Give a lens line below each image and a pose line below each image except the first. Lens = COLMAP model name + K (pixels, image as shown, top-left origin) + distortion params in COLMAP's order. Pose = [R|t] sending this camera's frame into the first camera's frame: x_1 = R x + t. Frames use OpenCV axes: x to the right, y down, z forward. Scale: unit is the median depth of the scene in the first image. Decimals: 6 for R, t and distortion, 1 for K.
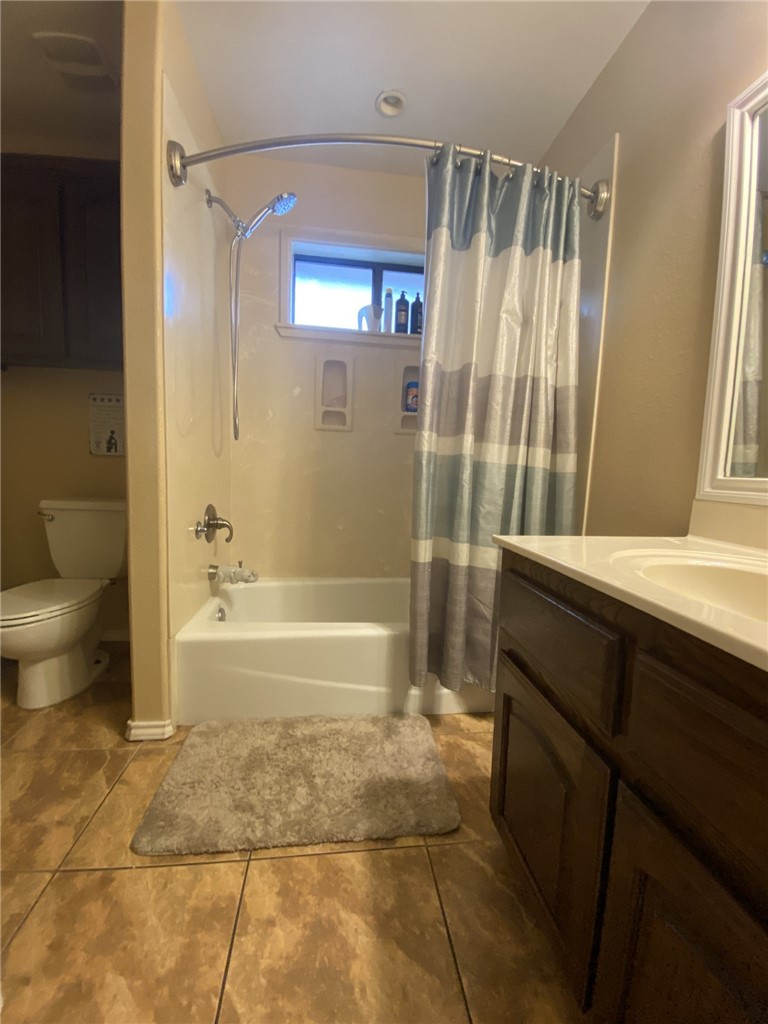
lens RADIAL K [[416.4, 0, 384.0], [0, 416.4, 512.0], [0, 0, 1]] dist [0.026122, -0.022050]
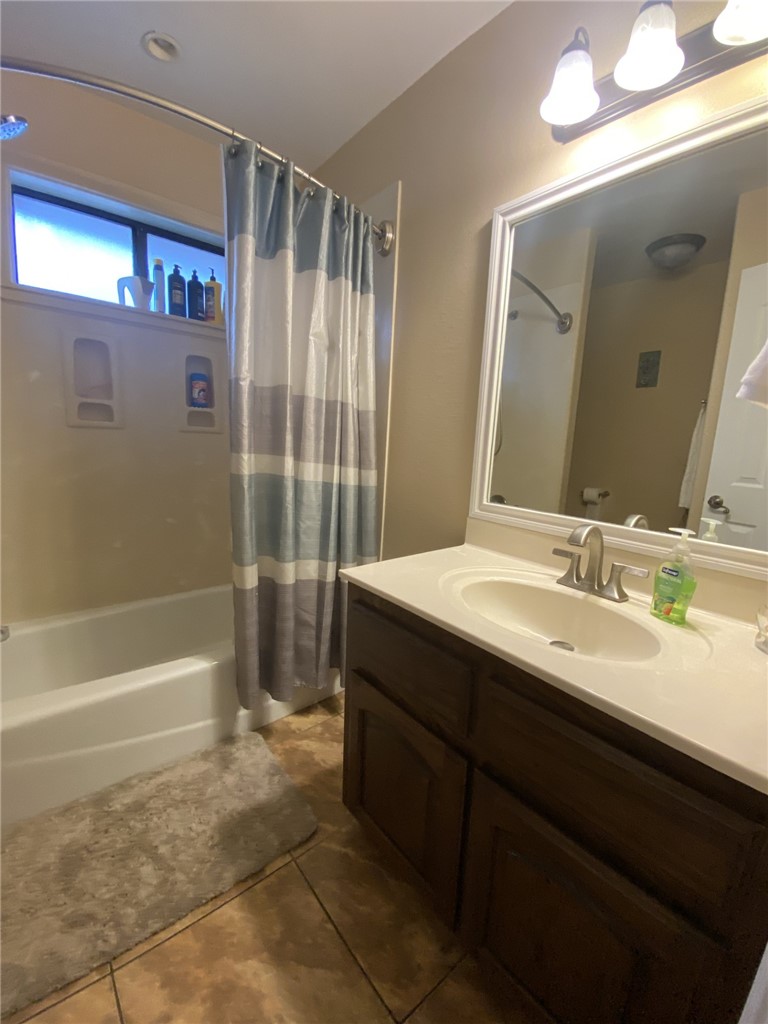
lens RADIAL K [[418.7, 0, 381.5], [0, 418.7, 513.7], [0, 0, 1]] dist [0.033188, -0.023795]
pose [[0.848949, -0.089297, 0.520876, -0.145210], [0.040073, 0.993661, 0.105037, -0.145485], [-0.526953, -0.068298, 0.847146, 0.012181]]
